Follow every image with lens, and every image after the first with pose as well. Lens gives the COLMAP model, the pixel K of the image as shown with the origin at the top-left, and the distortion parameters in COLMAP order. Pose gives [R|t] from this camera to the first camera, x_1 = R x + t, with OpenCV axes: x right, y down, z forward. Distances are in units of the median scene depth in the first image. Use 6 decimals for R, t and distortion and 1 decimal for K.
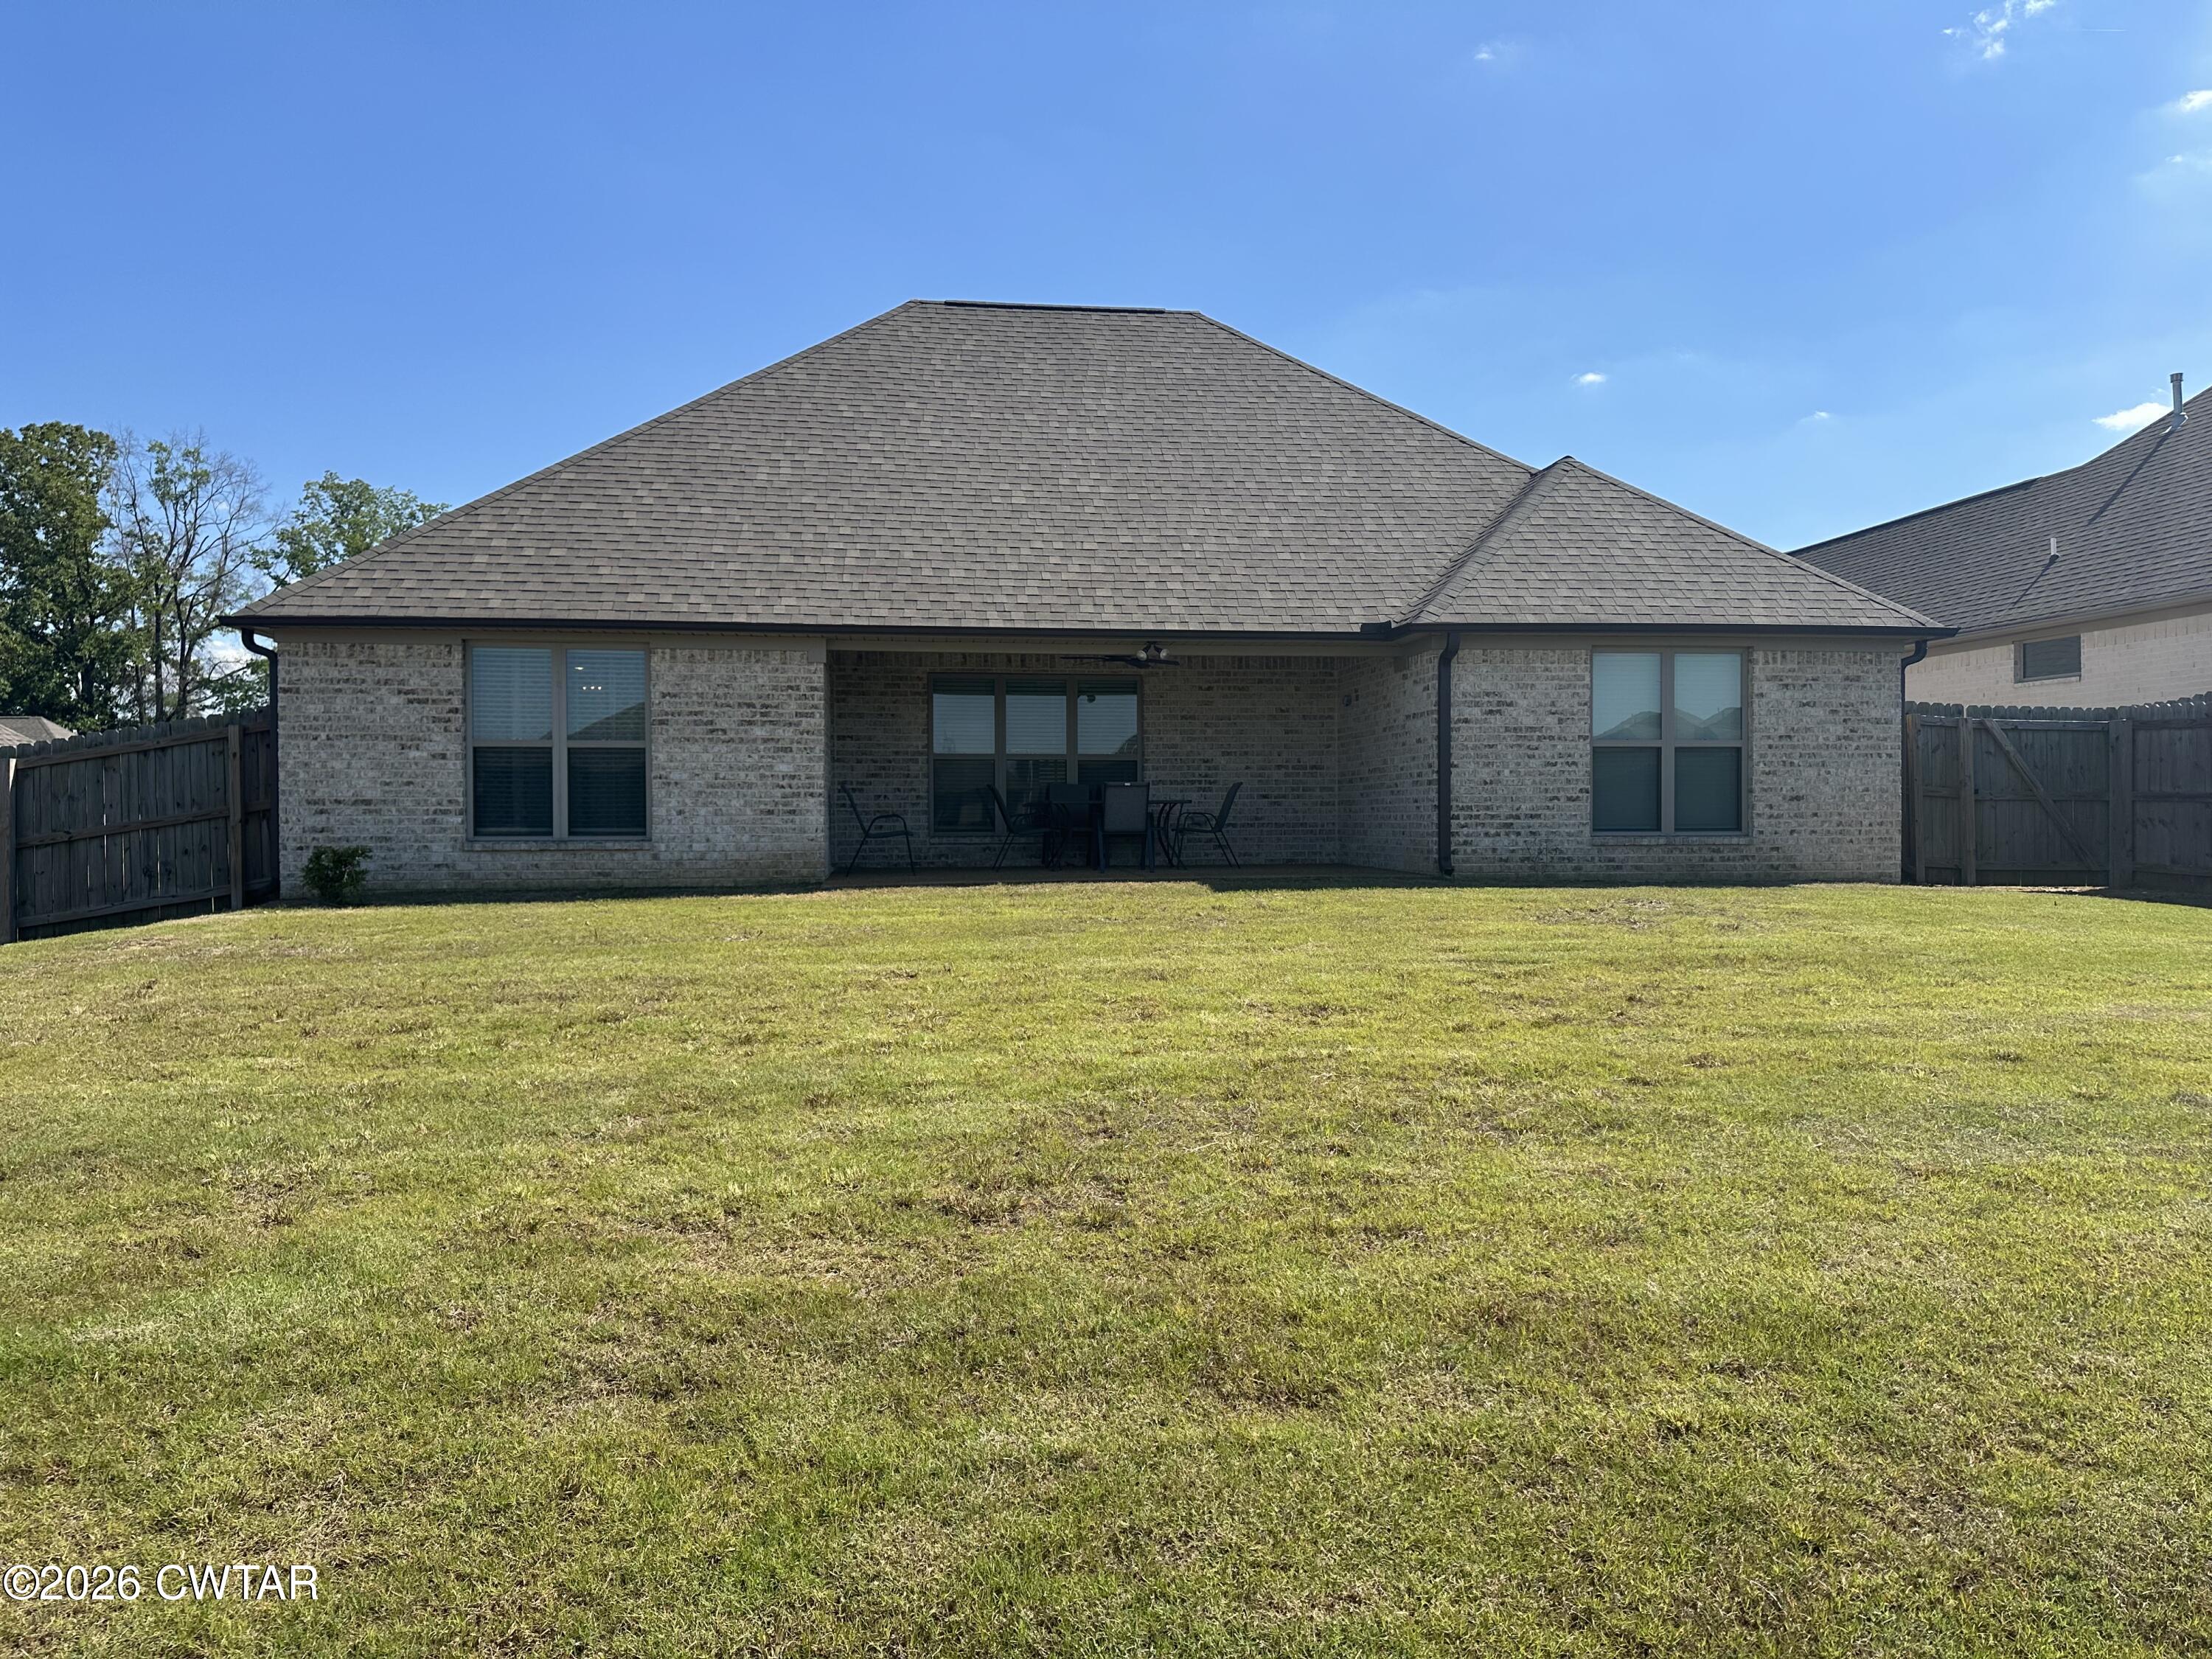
lens RADIAL K [[1543.3, 0, 1140.2], [0, 1543.3, 841.9], [0, 0, 1]] dist [0.011045, -0.050609]
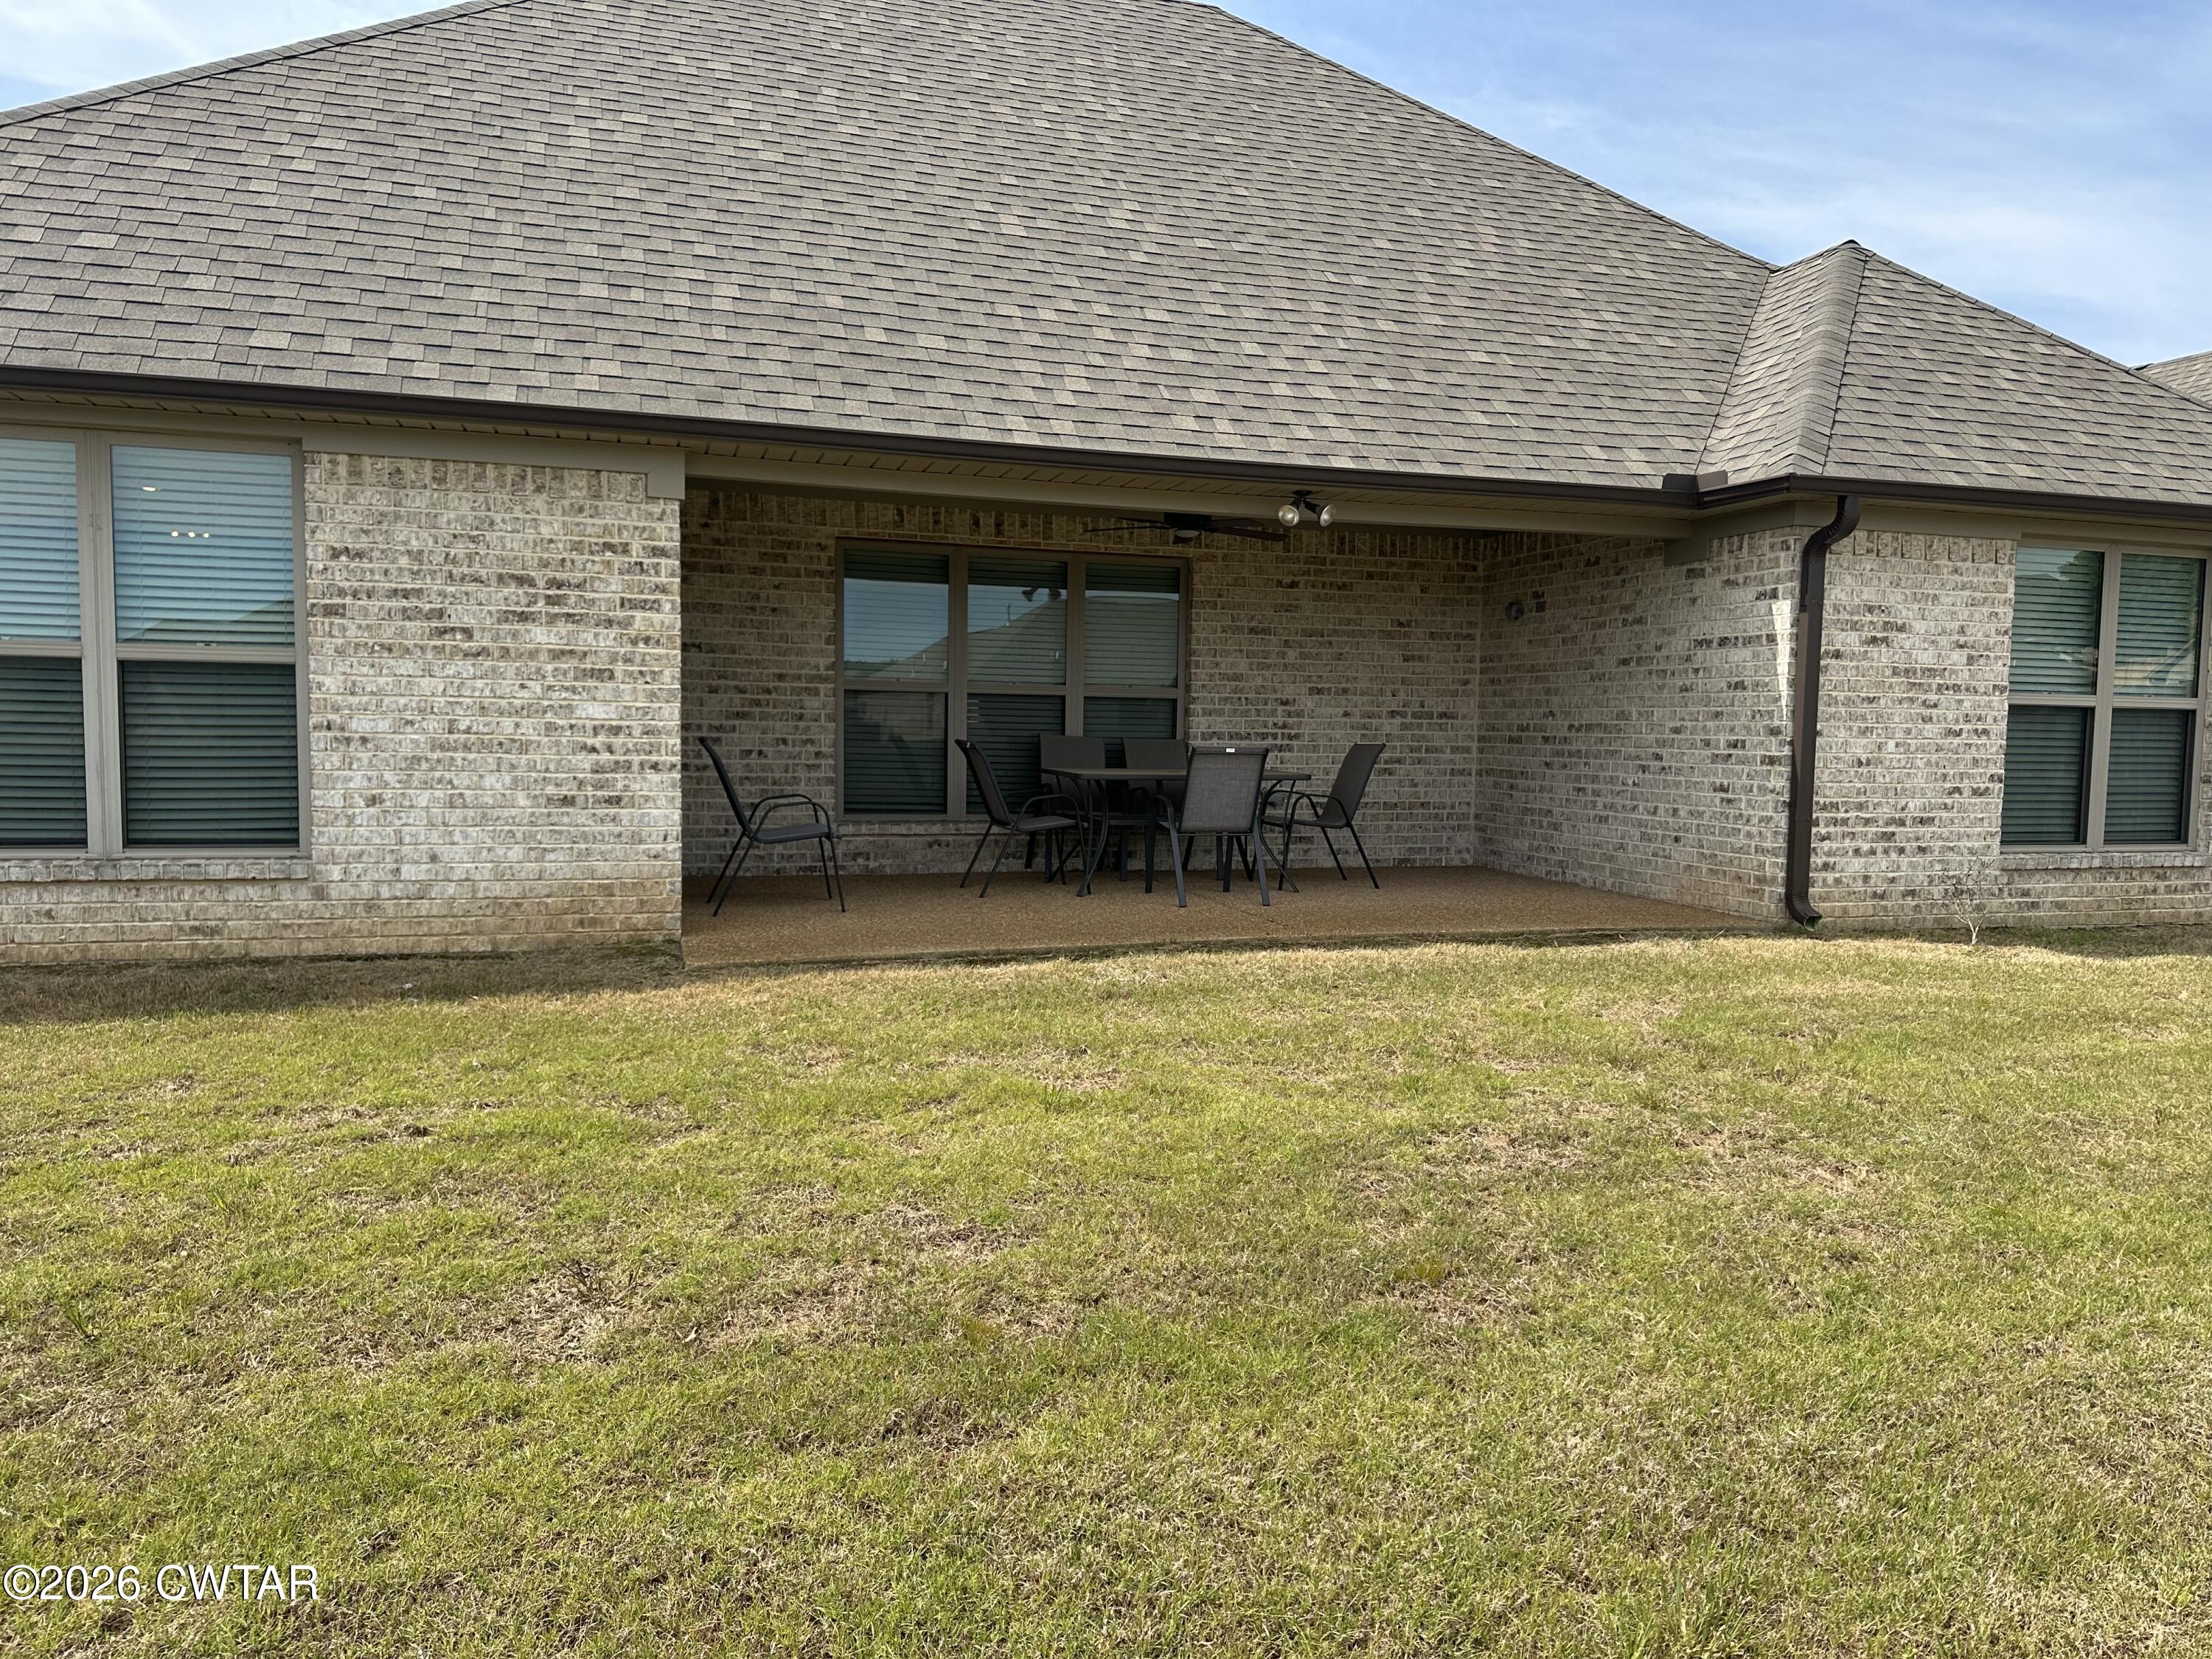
lens RADIAL K [[1543.3, 0, 1140.2], [0, 1543.3, 841.9], [0, 0, 1]] dist [0.011045, -0.050609]
pose [[0.985750, 0.008756, 0.167988, -0.139784], [-0.019050, 0.998031, 0.059764, -0.038468], [-0.167134, -0.062113, 0.983976, 0.475627]]
